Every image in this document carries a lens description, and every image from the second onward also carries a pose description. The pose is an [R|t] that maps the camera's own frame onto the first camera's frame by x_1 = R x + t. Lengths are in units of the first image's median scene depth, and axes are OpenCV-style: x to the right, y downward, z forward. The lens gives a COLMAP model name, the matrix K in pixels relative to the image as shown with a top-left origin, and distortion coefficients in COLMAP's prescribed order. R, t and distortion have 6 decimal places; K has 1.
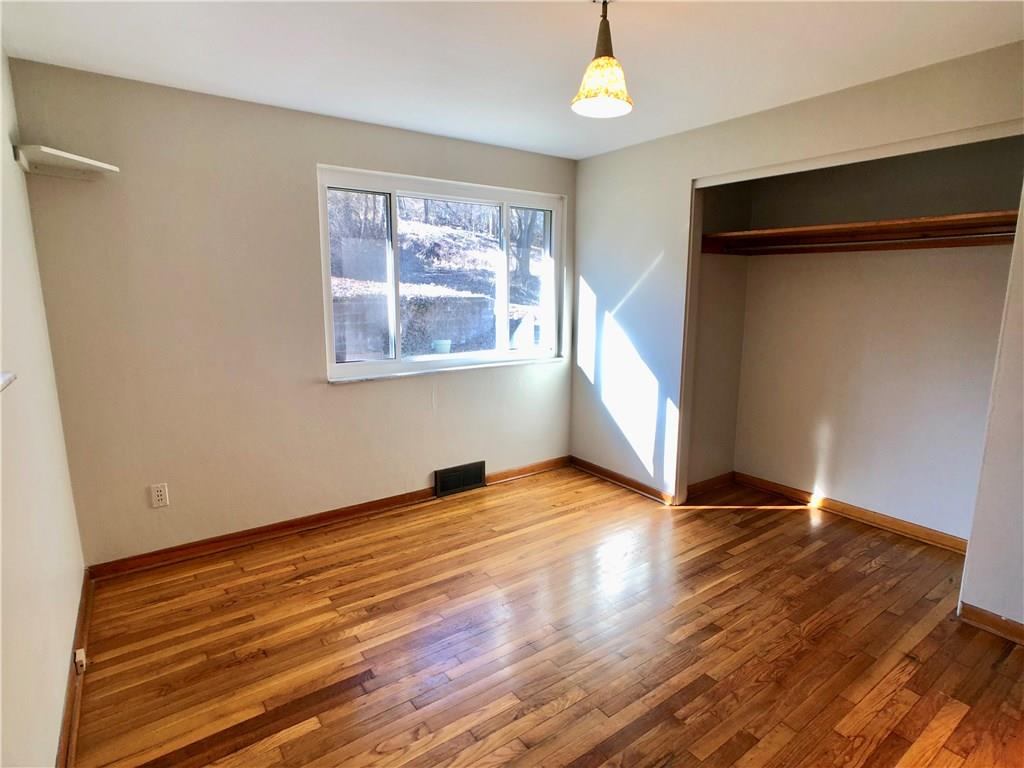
lens RADIAL K [[536.9, 0, 512.0], [0, 536.9, 380.6], [0, 0, 1]] dist [-0.011613, 0.004414]
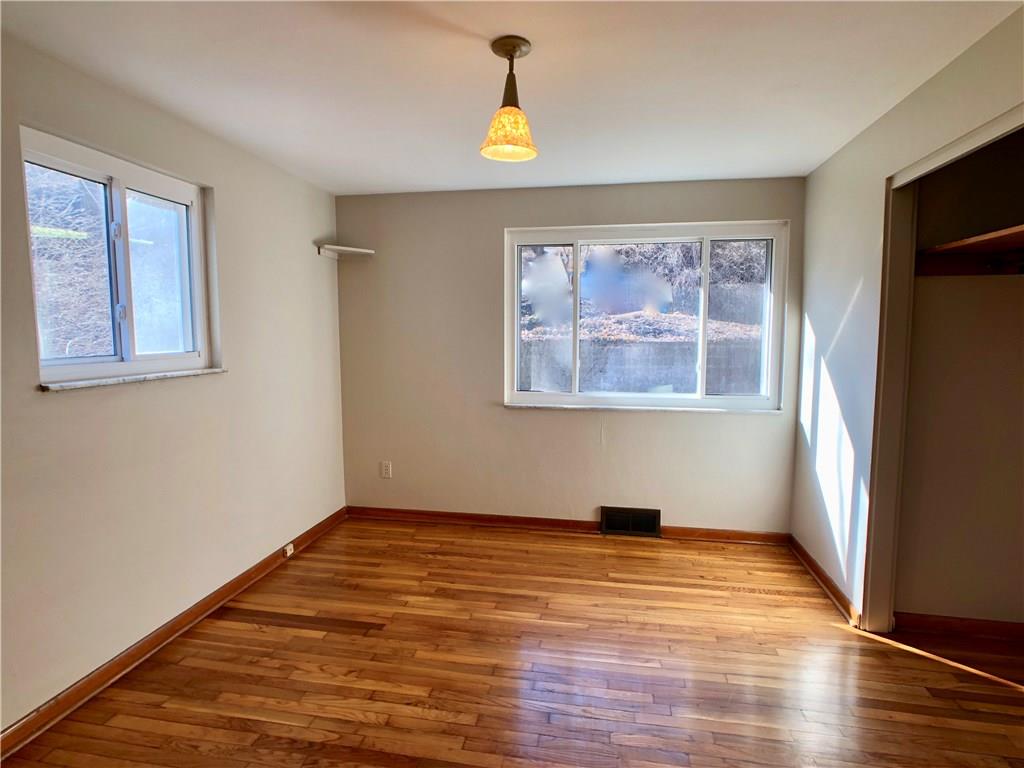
lens RADIAL K [[536.9, 0, 517.1], [0, 536.9, 381.4], [0, 0, 1]] dist [-0.011613, 0.004414]
pose [[0.706536, 0.064932, -0.704691, 0.529391], [-0.122148, 0.992026, -0.031060, -0.017729], [0.697055, 0.108021, 0.708834, 0.170471]]
